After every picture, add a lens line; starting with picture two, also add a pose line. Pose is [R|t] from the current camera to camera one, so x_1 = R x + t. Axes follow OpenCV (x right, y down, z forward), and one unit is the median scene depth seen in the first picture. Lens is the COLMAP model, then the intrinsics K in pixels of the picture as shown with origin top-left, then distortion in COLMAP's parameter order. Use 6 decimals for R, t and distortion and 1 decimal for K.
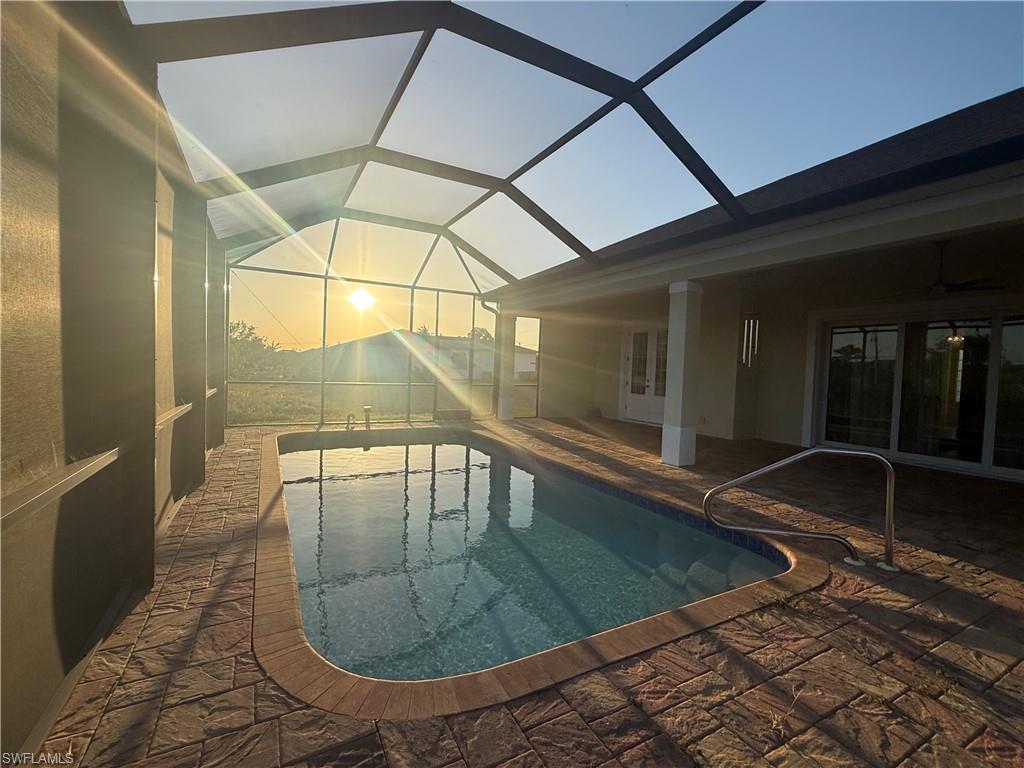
lens RADIAL K [[449.0, 0, 509.4], [0, 449.0, 385.0], [0, 0, 1]] dist [0.004022, 0.001053]
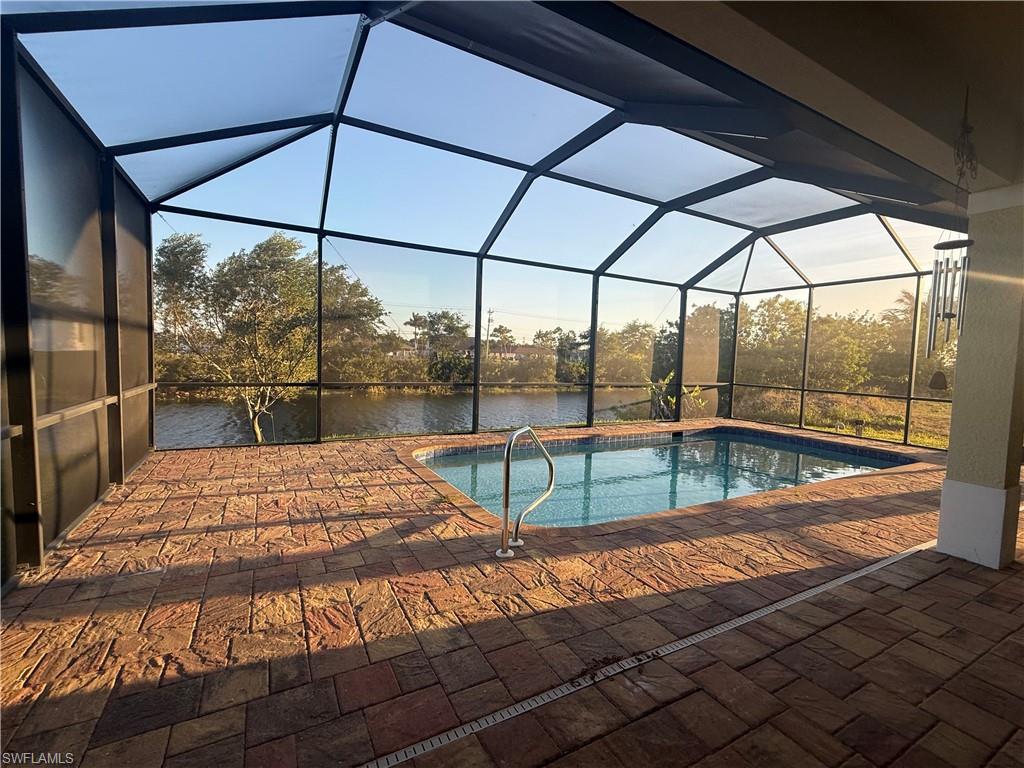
lens RADIAL K [[449.0, 0, 514.3], [0, 449.0, 385.2], [0, 0, 1]] dist [0.004022, 0.001053]
pose [[0.010012, 0.032926, -0.999408, 1.978620], [-0.071616, 0.996915, 0.032127, 0.018294], [0.997382, 0.071252, 0.012339, 1.093287]]
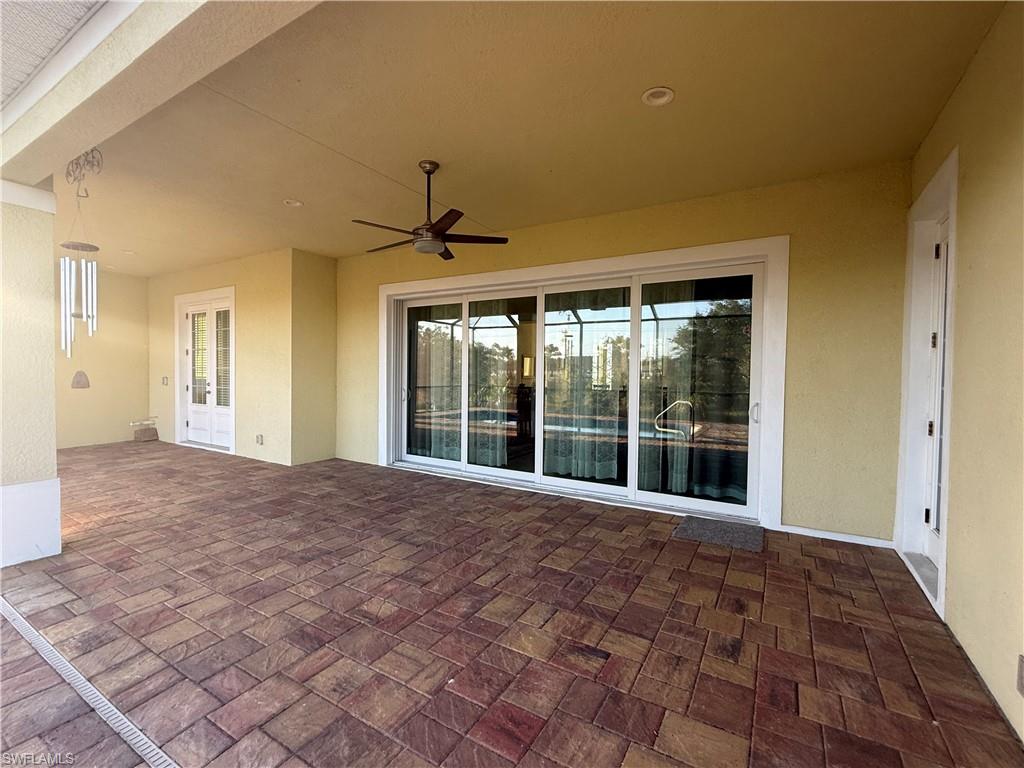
lens RADIAL K [[449.0, 0, 510.2], [0, 449.0, 386.0], [0, 0, 1]] dist [0.004022, 0.001053]
pose [[0.858990, -0.031469, 0.511024, 1.093335], [0.029715, 0.999491, 0.011601, -0.003104], [-0.511129, 0.005220, 0.859488, 0.561334]]
